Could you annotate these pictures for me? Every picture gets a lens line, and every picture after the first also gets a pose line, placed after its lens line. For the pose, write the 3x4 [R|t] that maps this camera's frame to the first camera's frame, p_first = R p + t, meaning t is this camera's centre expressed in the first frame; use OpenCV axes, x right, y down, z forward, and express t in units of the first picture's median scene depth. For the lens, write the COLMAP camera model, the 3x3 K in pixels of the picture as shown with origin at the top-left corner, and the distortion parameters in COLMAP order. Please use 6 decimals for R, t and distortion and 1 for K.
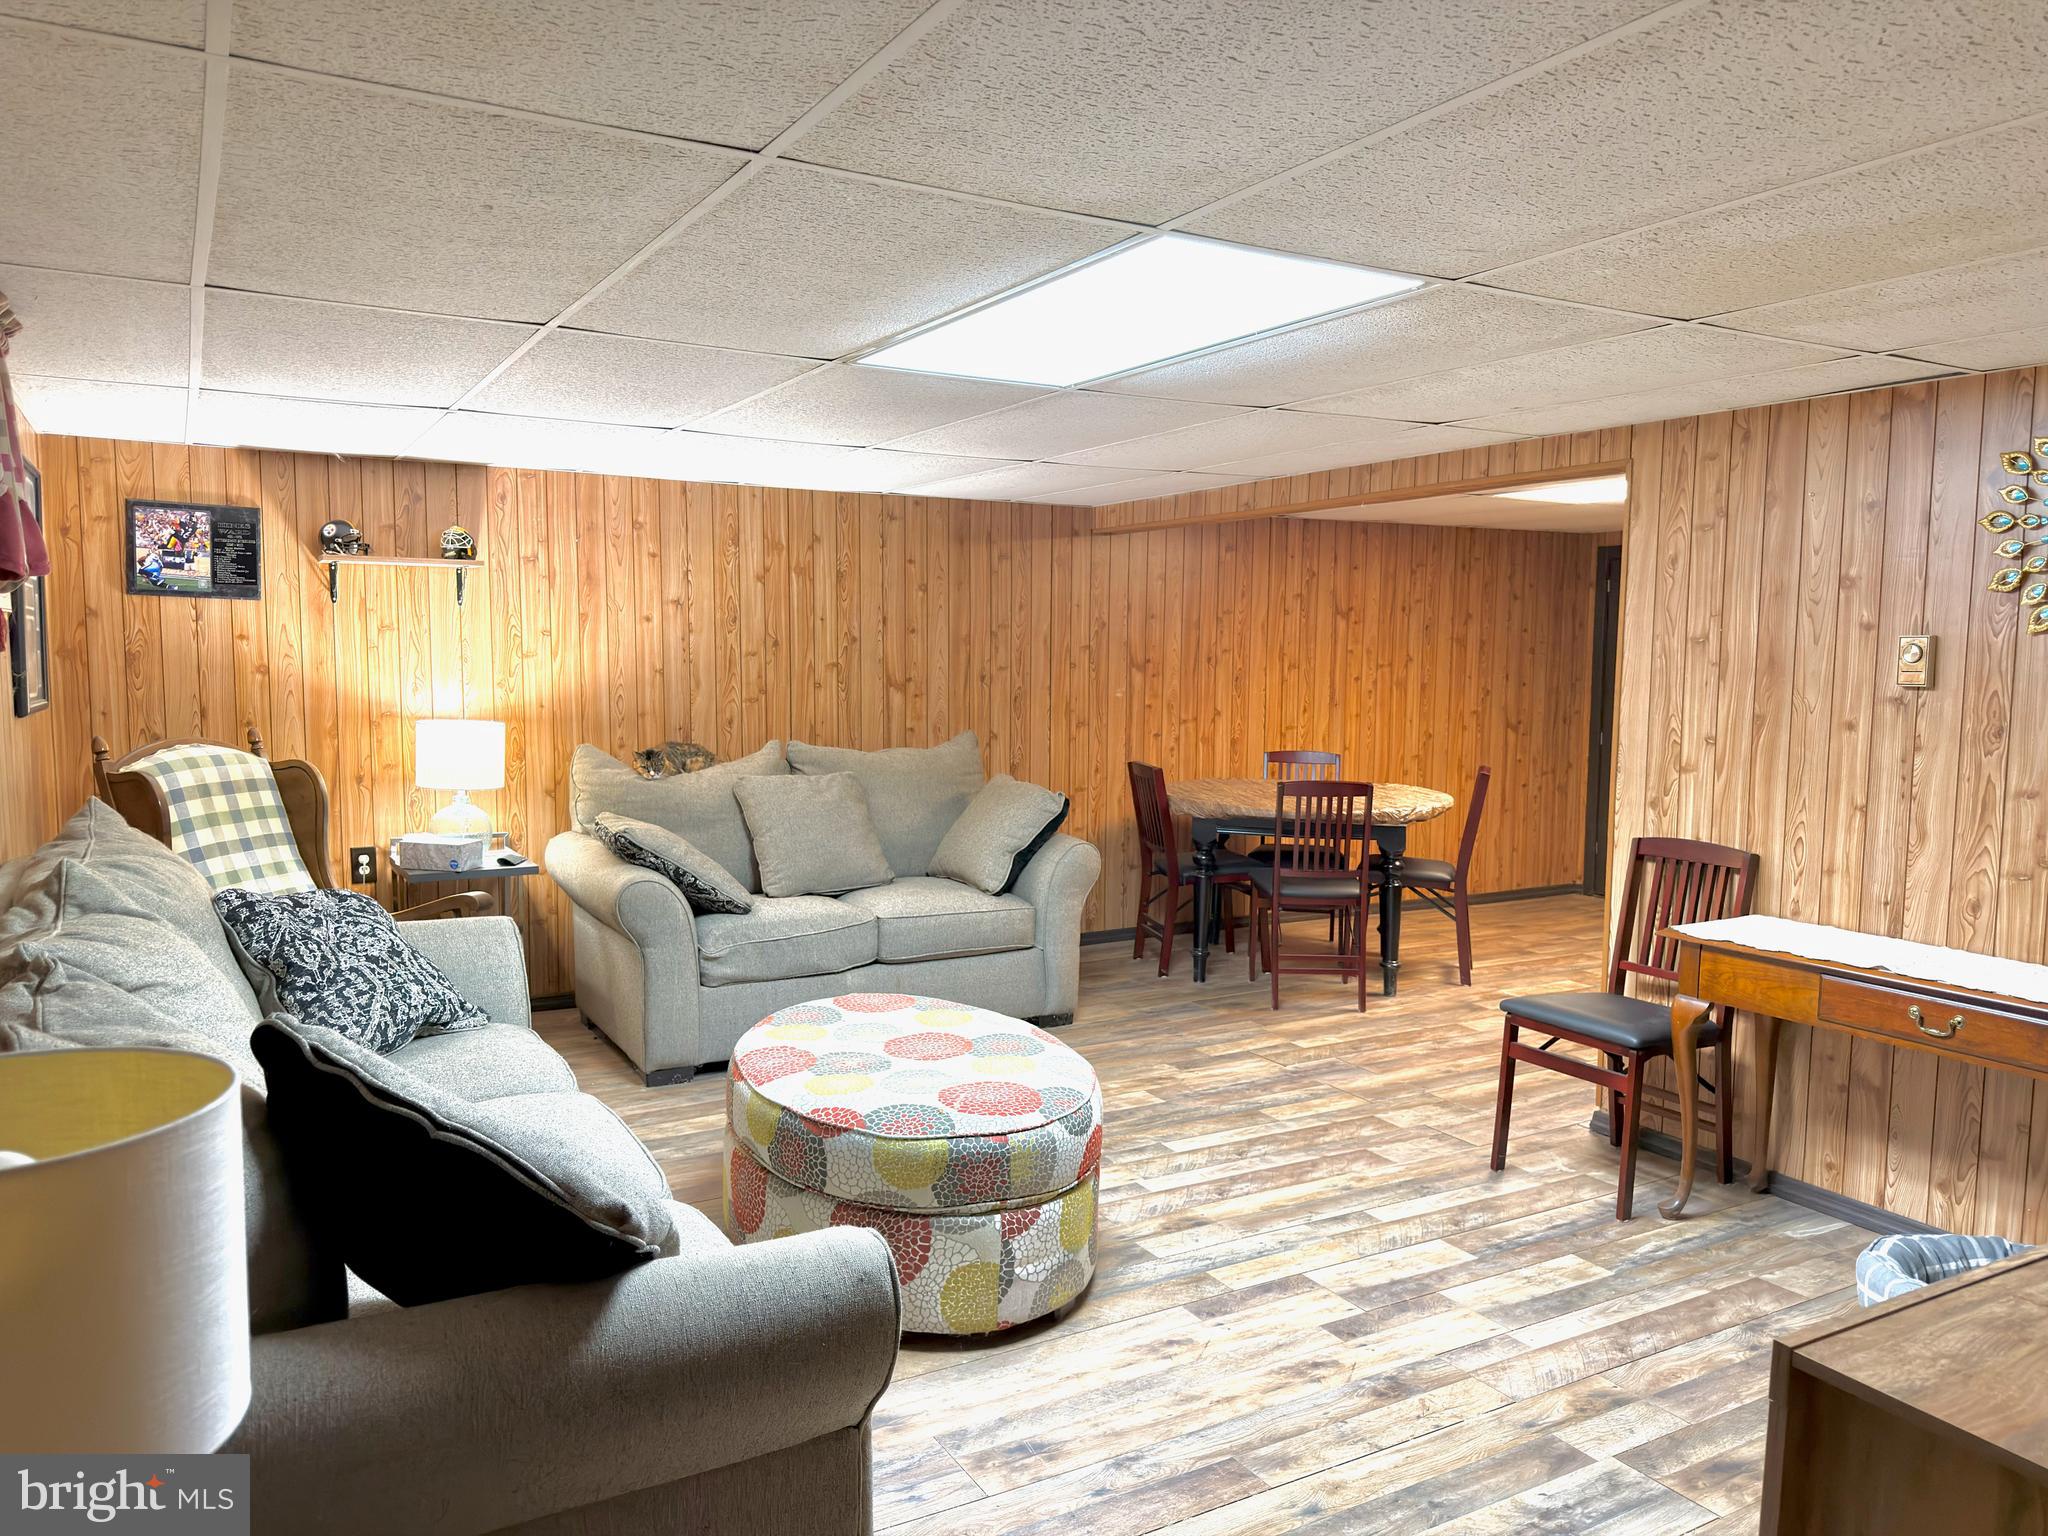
lens RADIAL K [[1445.2, 0, 1011.4], [0, 1445.2, 770.8], [0, 0, 1]] dist [0.055744, -0.050839]
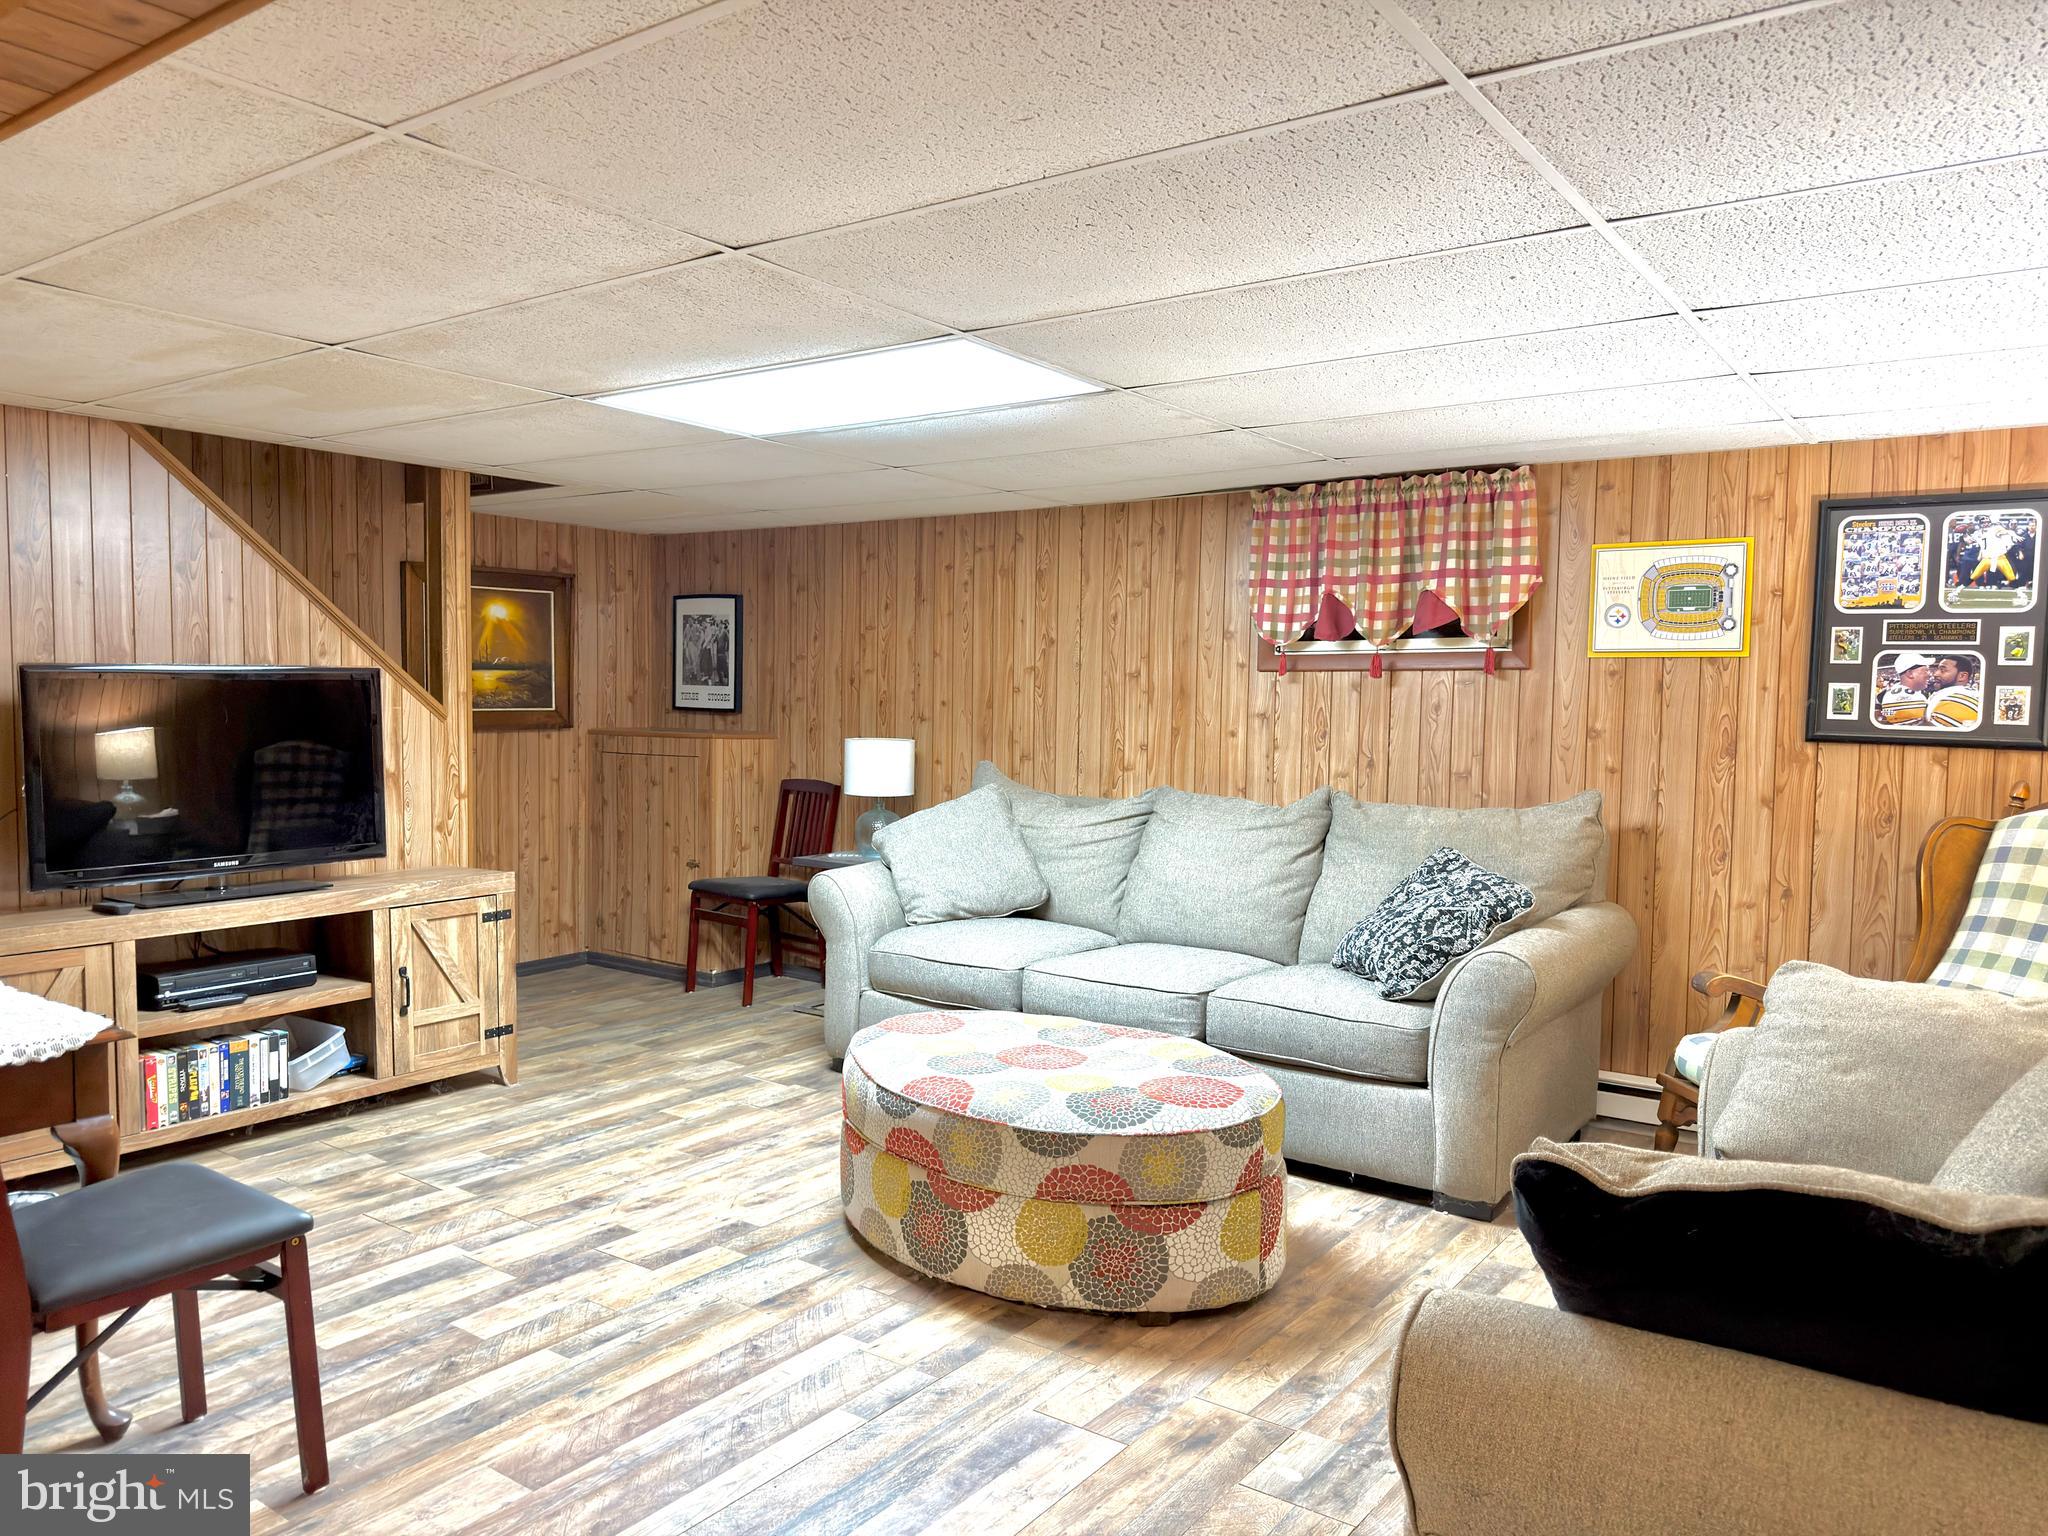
lens RADIAL K [[1445.2, 0, 1021.1], [0, 1445.2, 774.4], [0, 0, 1]] dist [0.055744, -0.050839]
pose [[-0.908018, 0.012400, -0.418748, 0.327635], [-0.052404, 0.988349, 0.142899, -0.124597], [0.415641, 0.151698, -0.896789, 1.663371]]
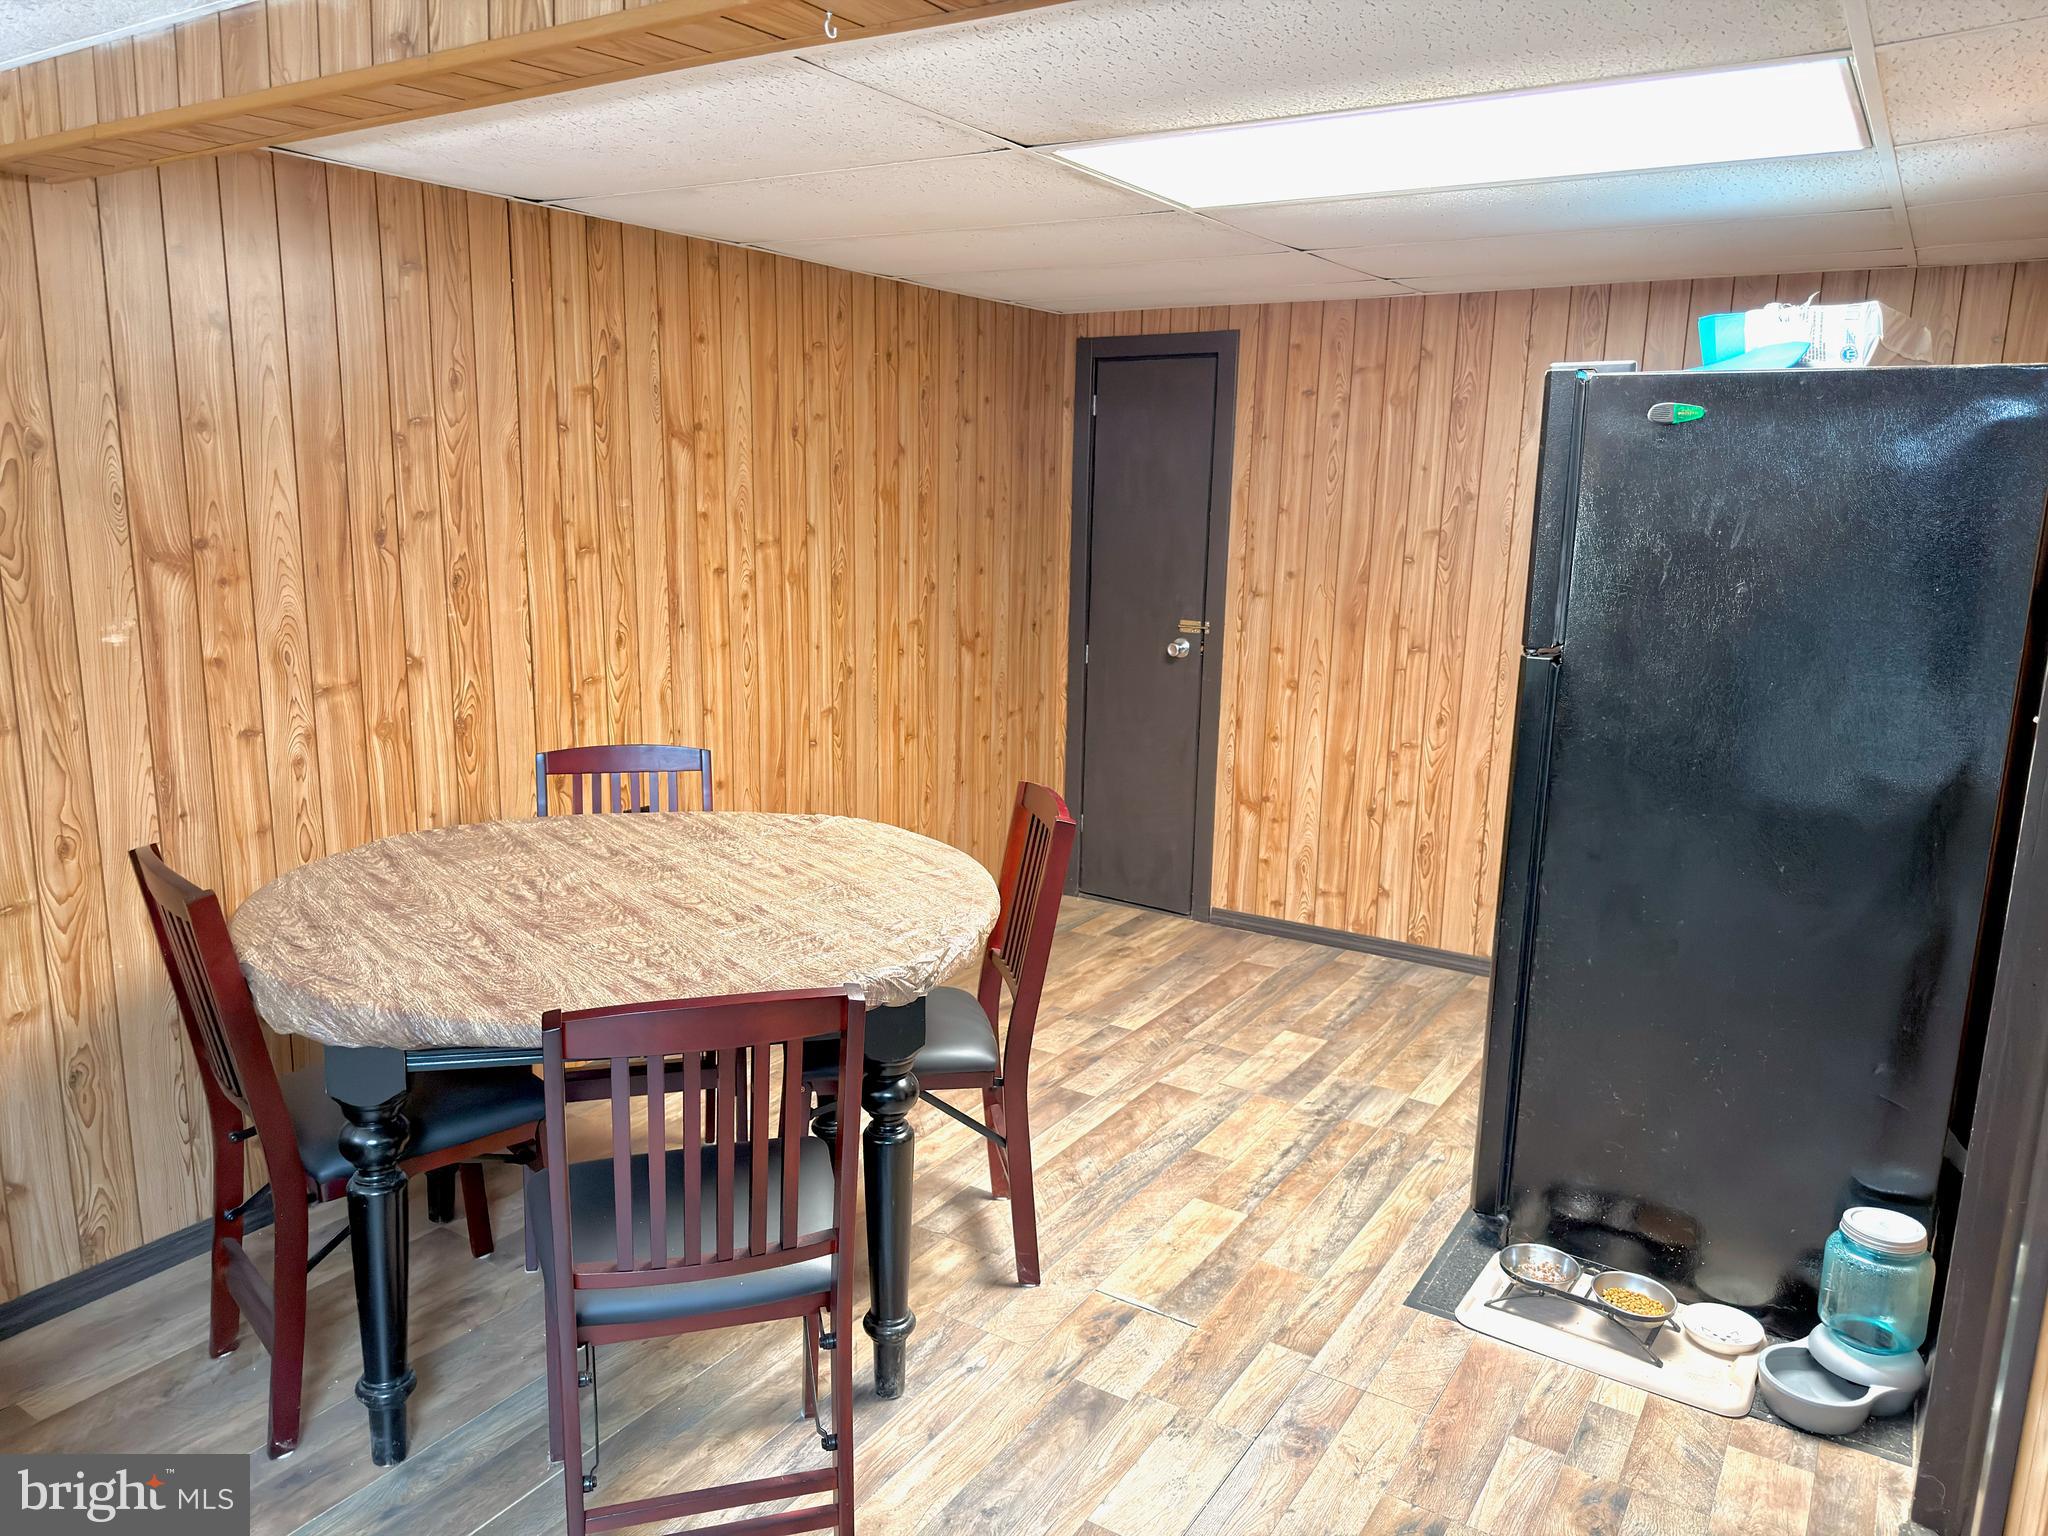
lens RADIAL K [[1445.2, 0, 1024.0], [0, 1445.2, 777.0], [0, 0, 1]] dist [0.055744, -0.050839]
pose [[0.879117, -0.086025, 0.468779, 0.096627], [0.034293, 0.992444, 0.117810, -0.051313], [-0.475371, -0.087493, 0.875424, 0.538518]]
